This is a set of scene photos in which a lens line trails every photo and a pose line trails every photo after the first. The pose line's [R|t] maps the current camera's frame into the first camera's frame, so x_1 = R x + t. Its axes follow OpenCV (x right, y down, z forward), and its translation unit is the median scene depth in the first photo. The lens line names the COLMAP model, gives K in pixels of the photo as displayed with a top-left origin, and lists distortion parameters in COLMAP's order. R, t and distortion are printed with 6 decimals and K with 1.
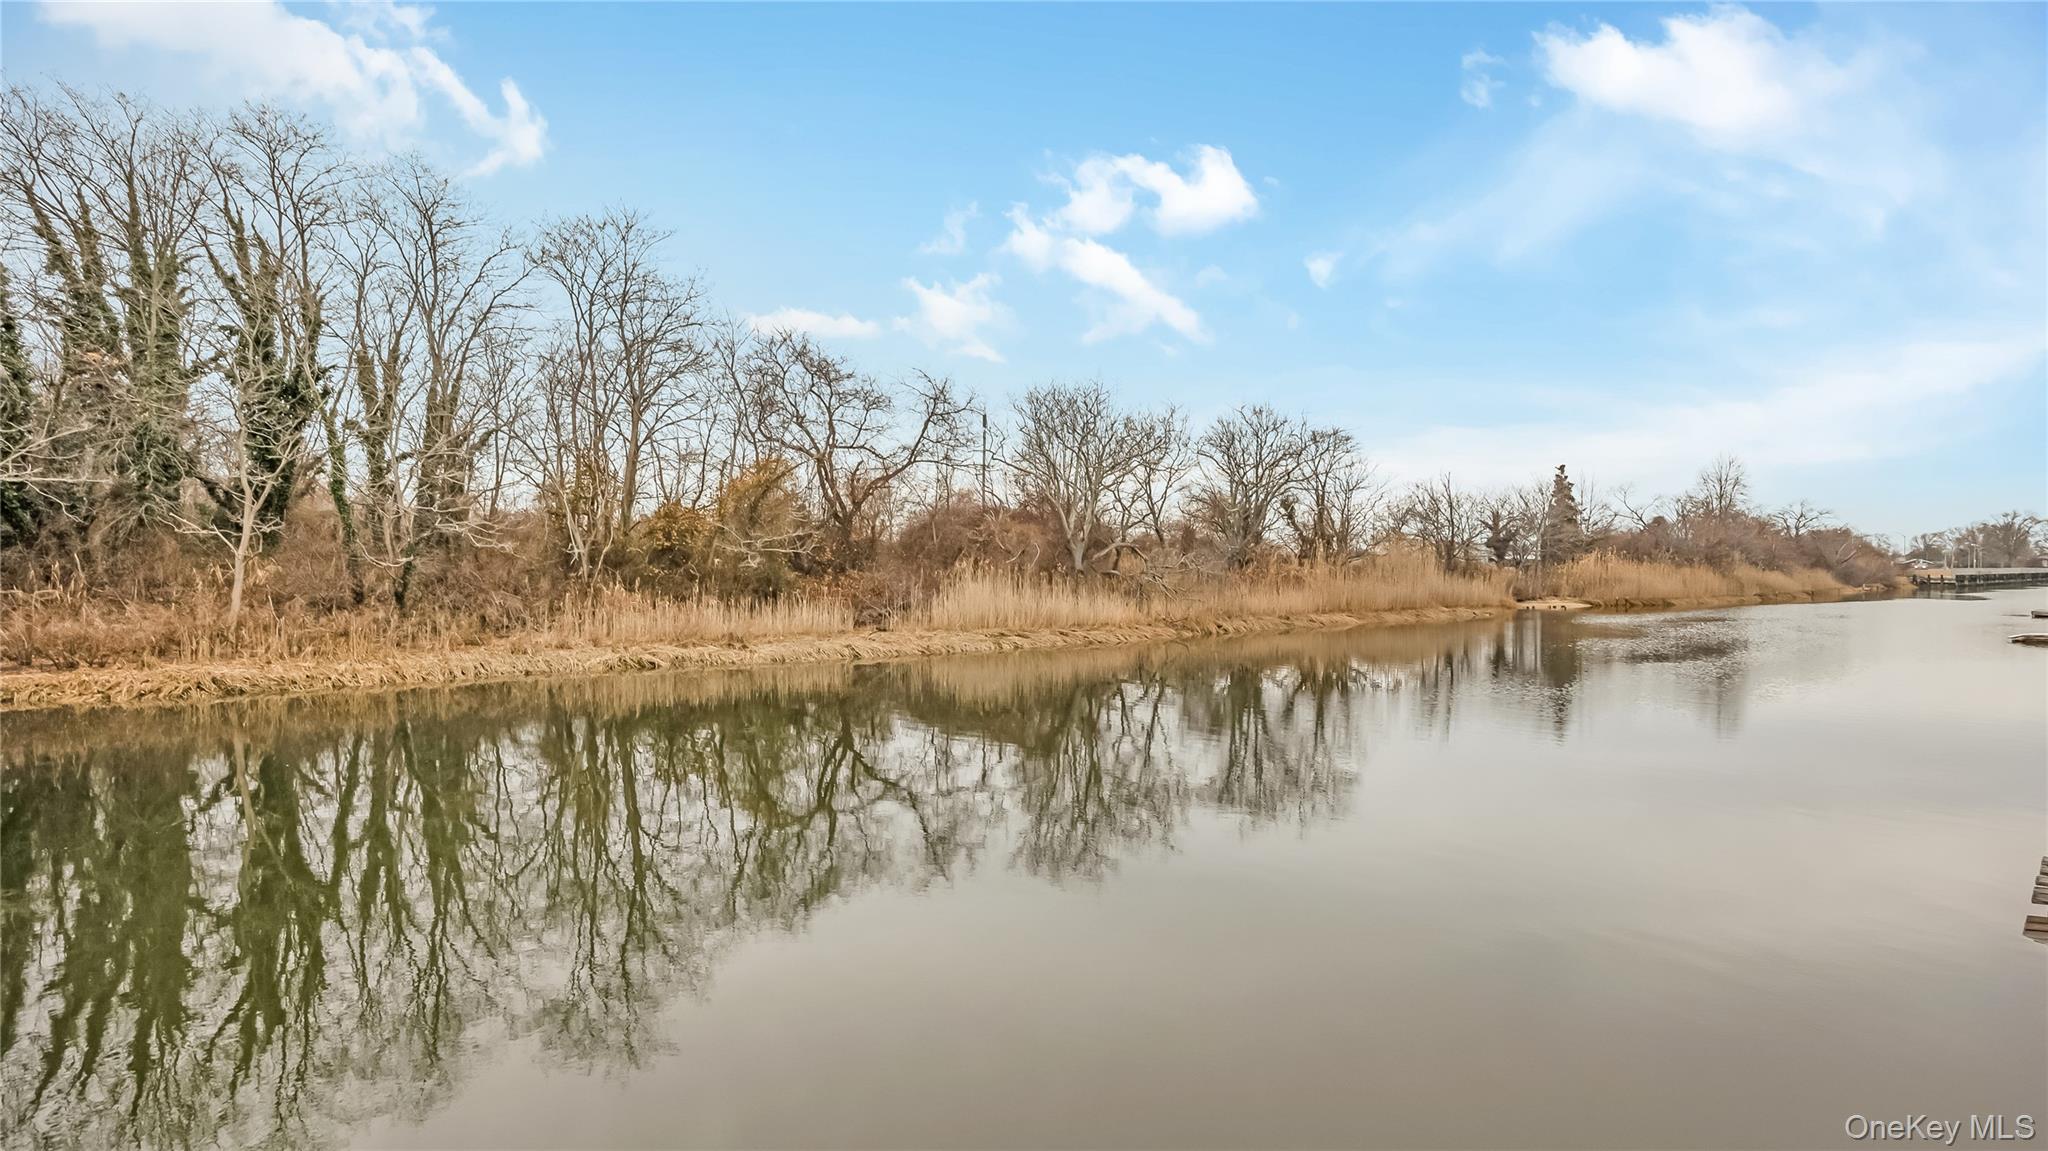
lens RADIAL K [[1126.1, 0, 1016.9], [0, 1126.1, 572.9], [0, 0, 1]] dist [0.004562, 0.000769]
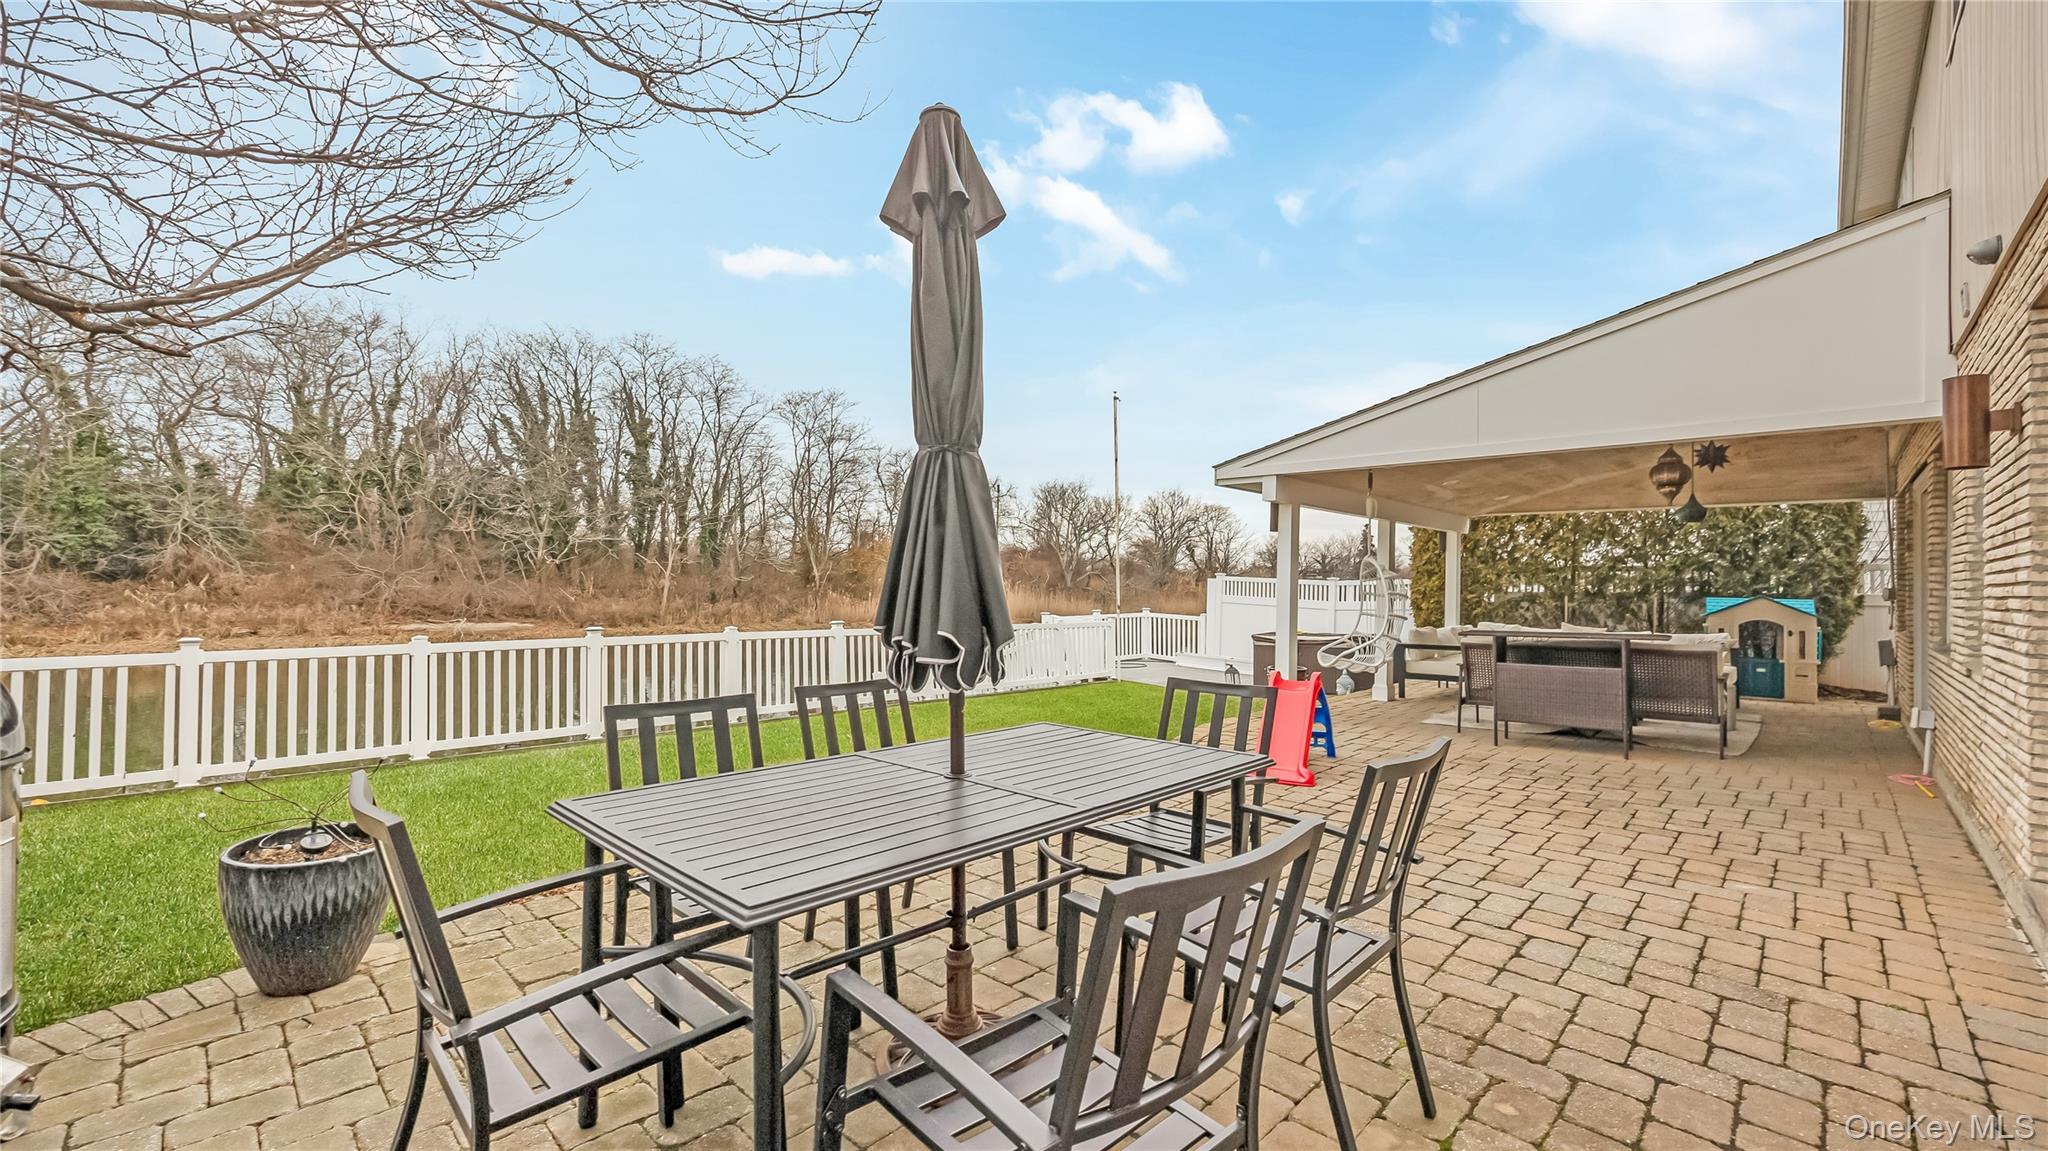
lens RADIAL K [[824.7, 0, 1018.3], [0, 824.7, 585.1], [0, 0, 1]] dist [-0.003637, 0.000722]
pose [[0.999438, 0.024172, 0.023213, -0.041256], [-0.024274, 0.999697, 0.004096, -0.007359], [-0.023107, -0.004658, 0.999722, -0.223866]]
